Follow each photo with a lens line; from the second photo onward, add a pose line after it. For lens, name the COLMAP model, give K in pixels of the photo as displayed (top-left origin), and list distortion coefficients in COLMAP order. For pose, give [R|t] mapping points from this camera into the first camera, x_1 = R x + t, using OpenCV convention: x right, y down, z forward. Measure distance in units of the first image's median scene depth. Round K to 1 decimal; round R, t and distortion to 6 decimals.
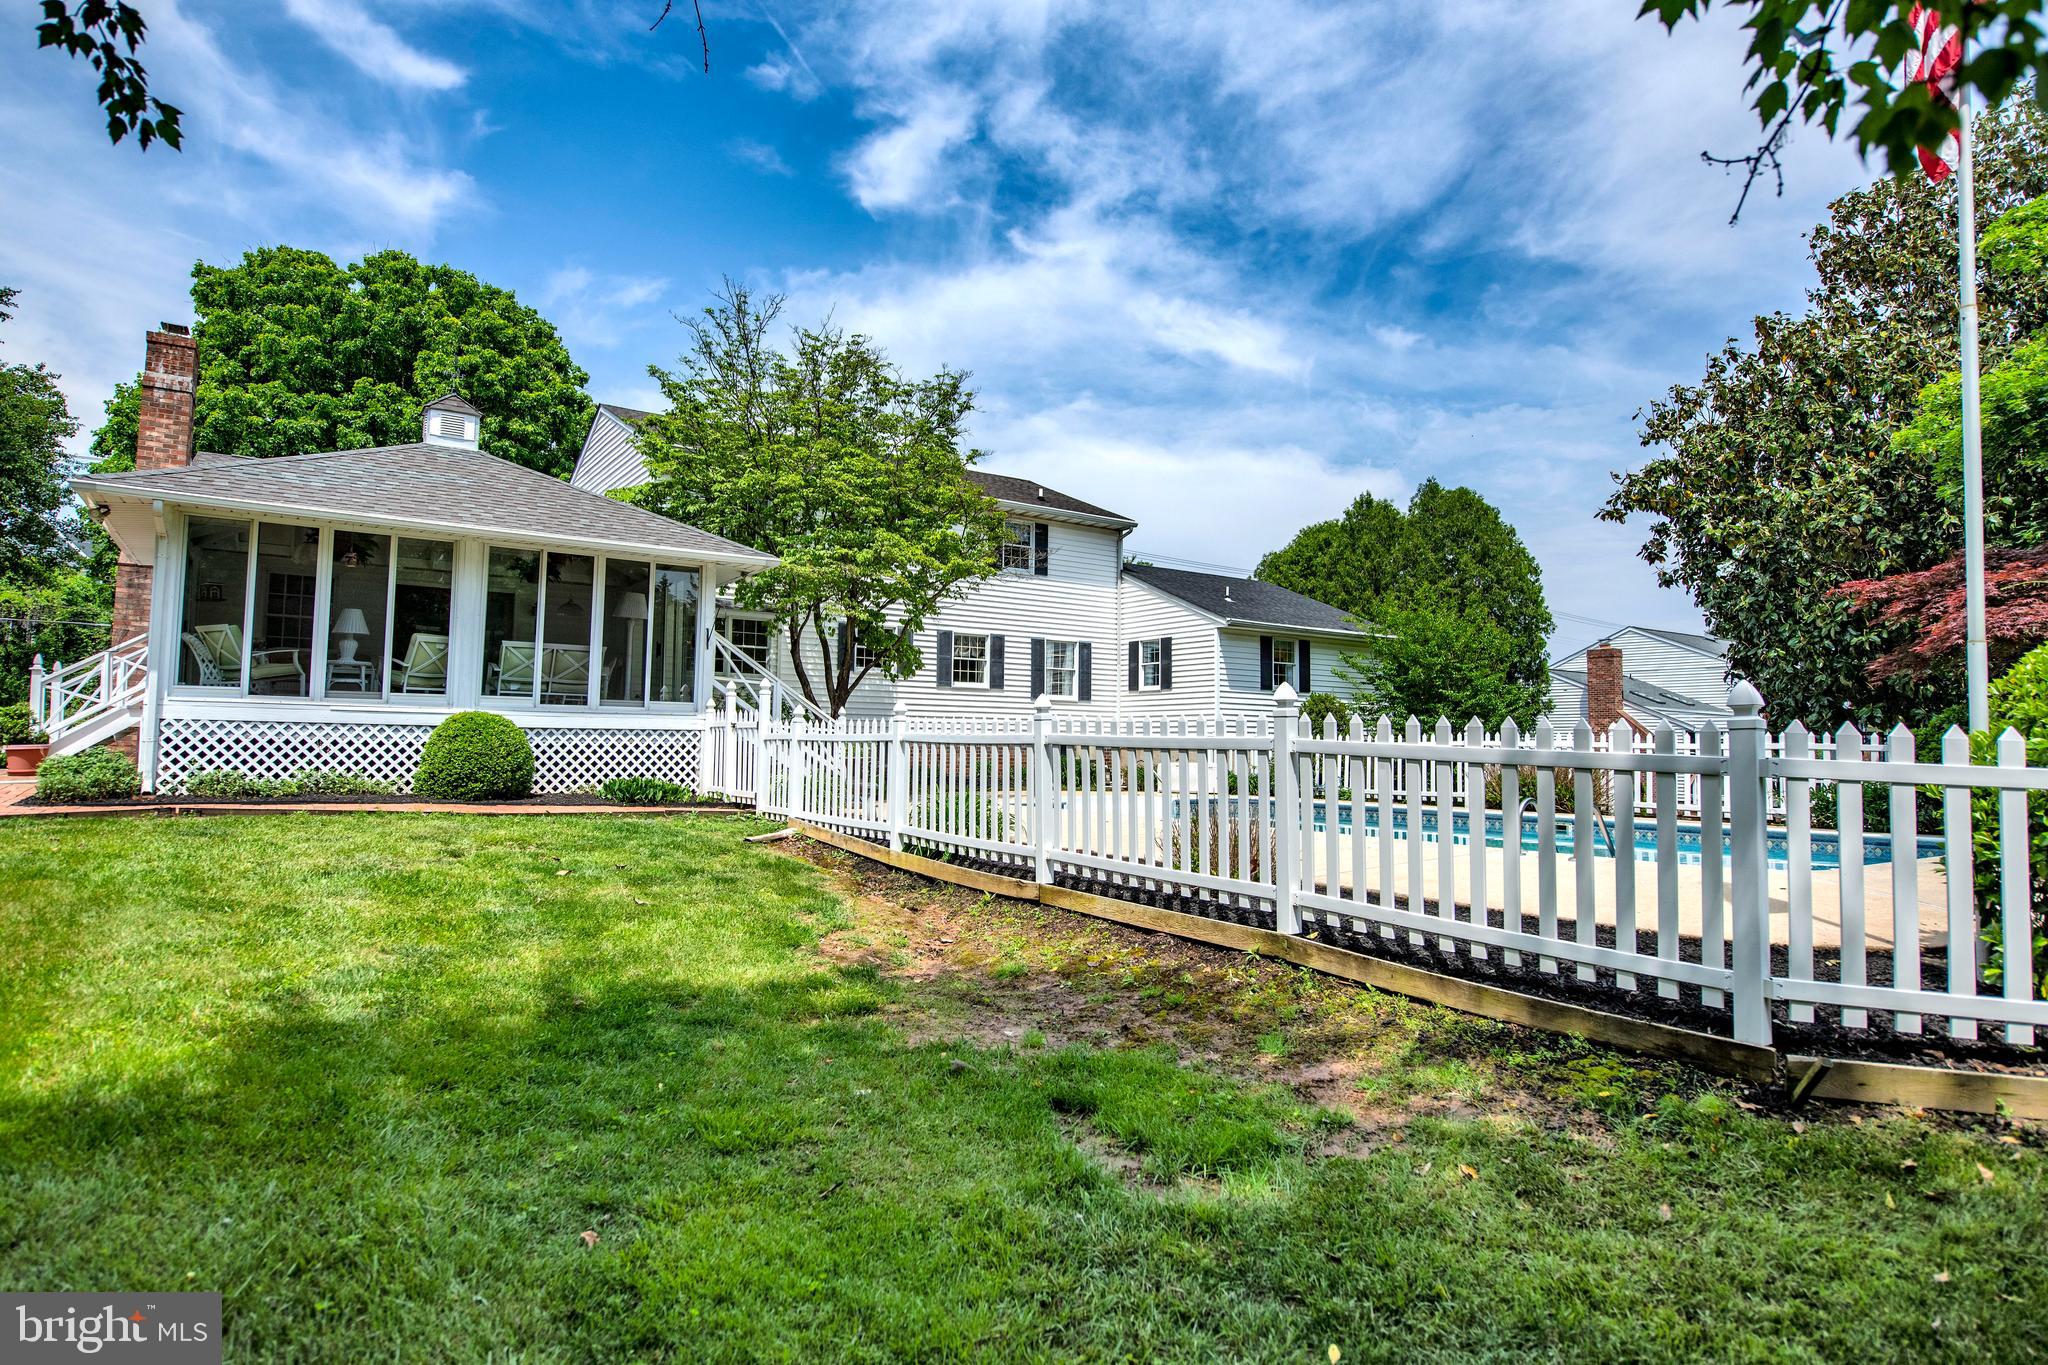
lens RADIAL K [[1151.3, 0, 1033.6], [0, 1151.3, 666.5], [0, 0, 1]] dist [0.008197, 0.001110]
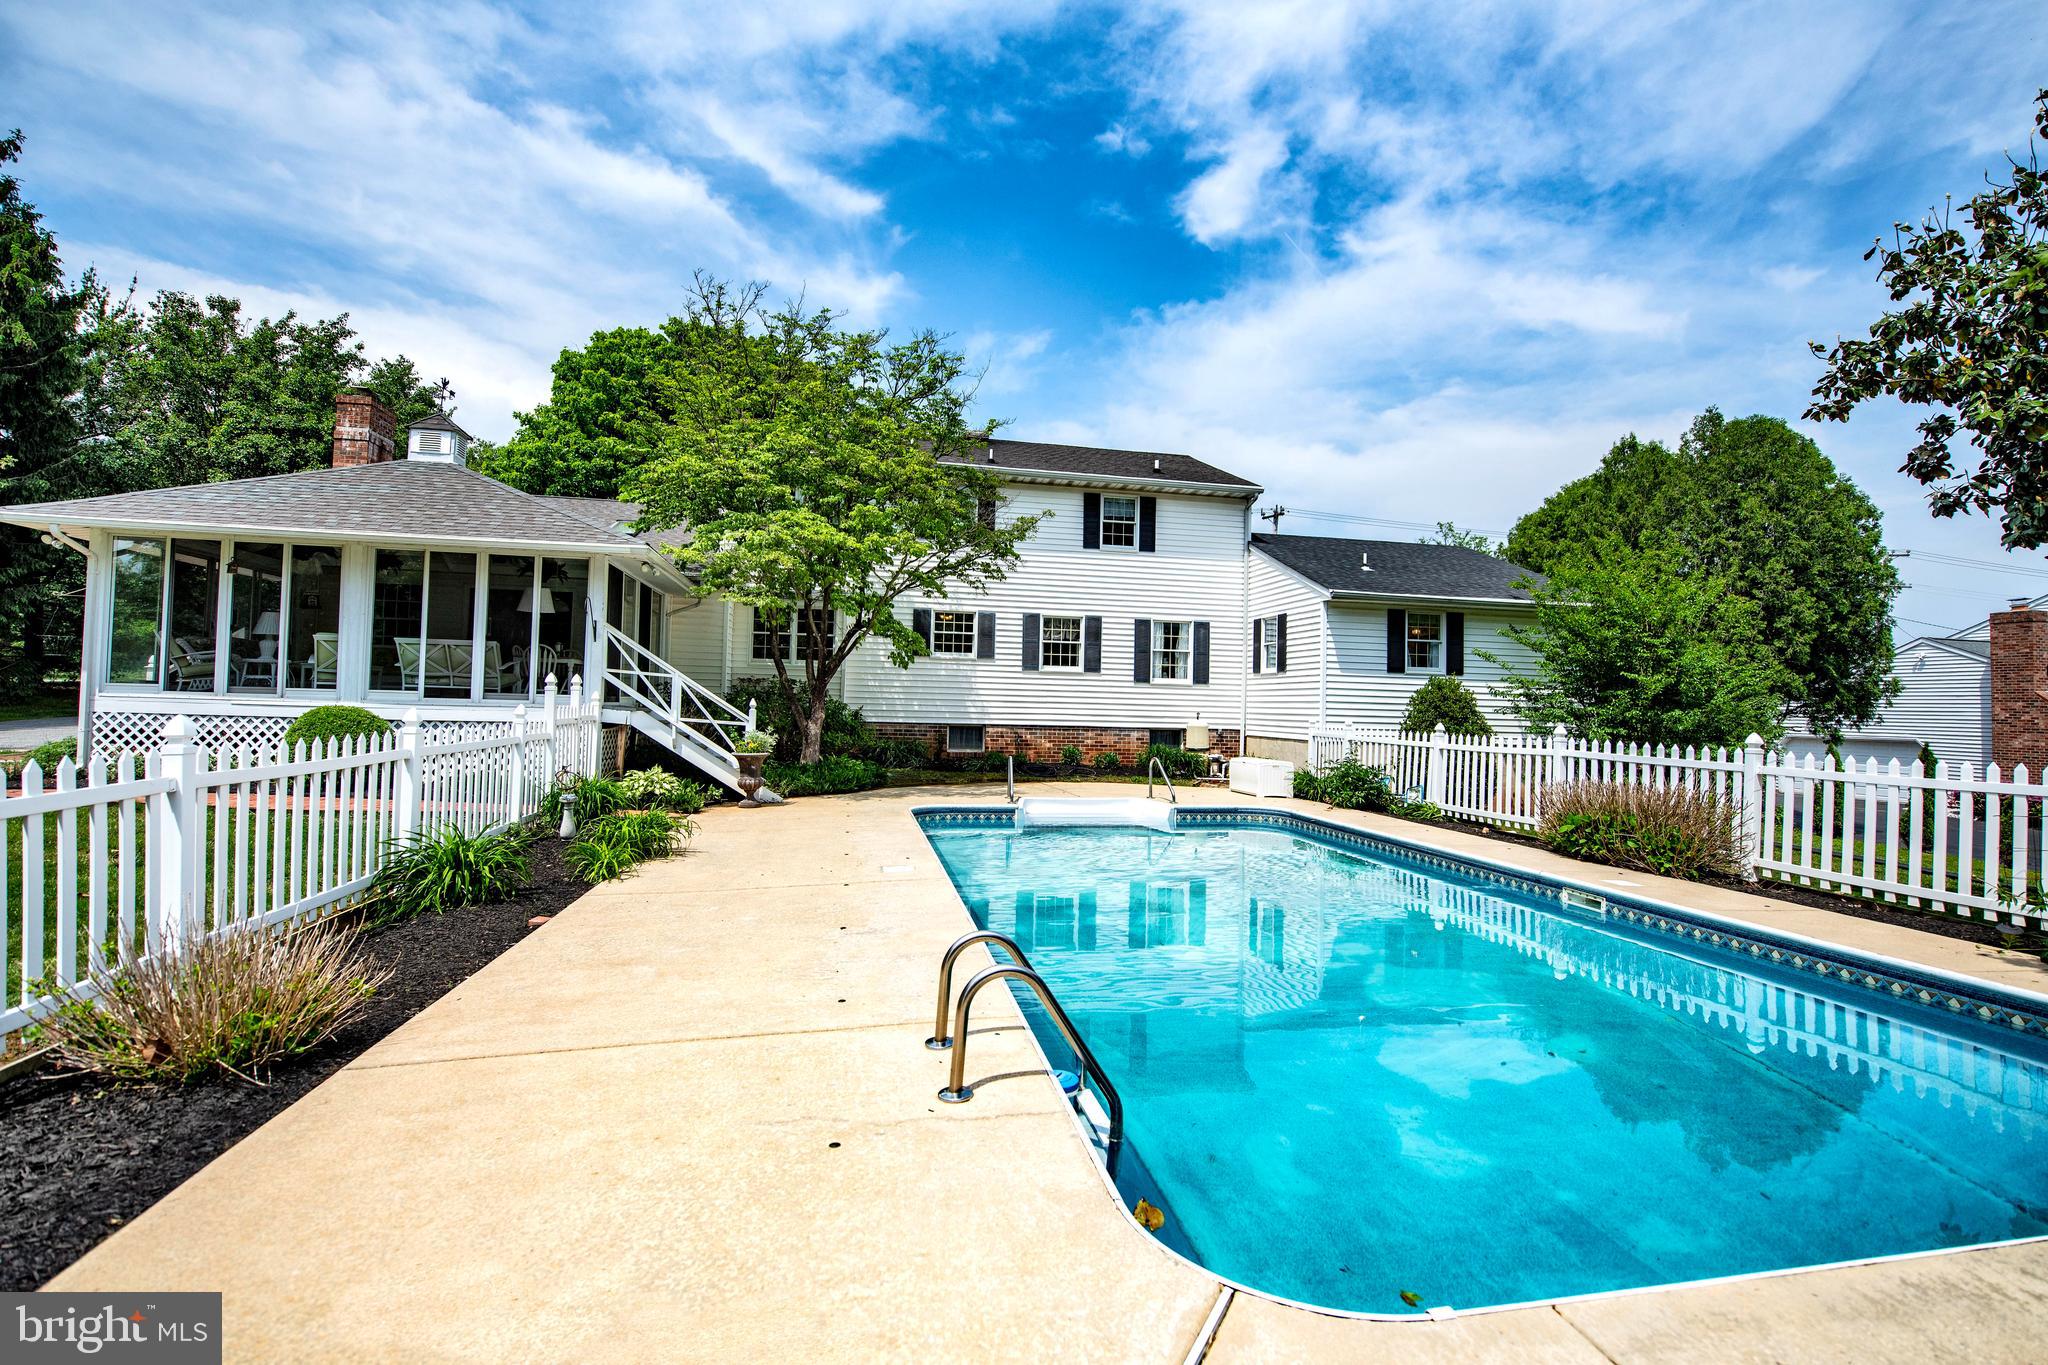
lens RADIAL K [[957.3, 0, 1024.7], [0, 957.3, 646.0], [0, 0, 1]] dist [-0.005447, -0.000874]
pose [[0.912068, -0.013631, -0.409813, 0.234433], [0.014827, 0.999890, -0.000260, -0.003238], [0.409771, -0.005839, 0.912170, 0.244260]]
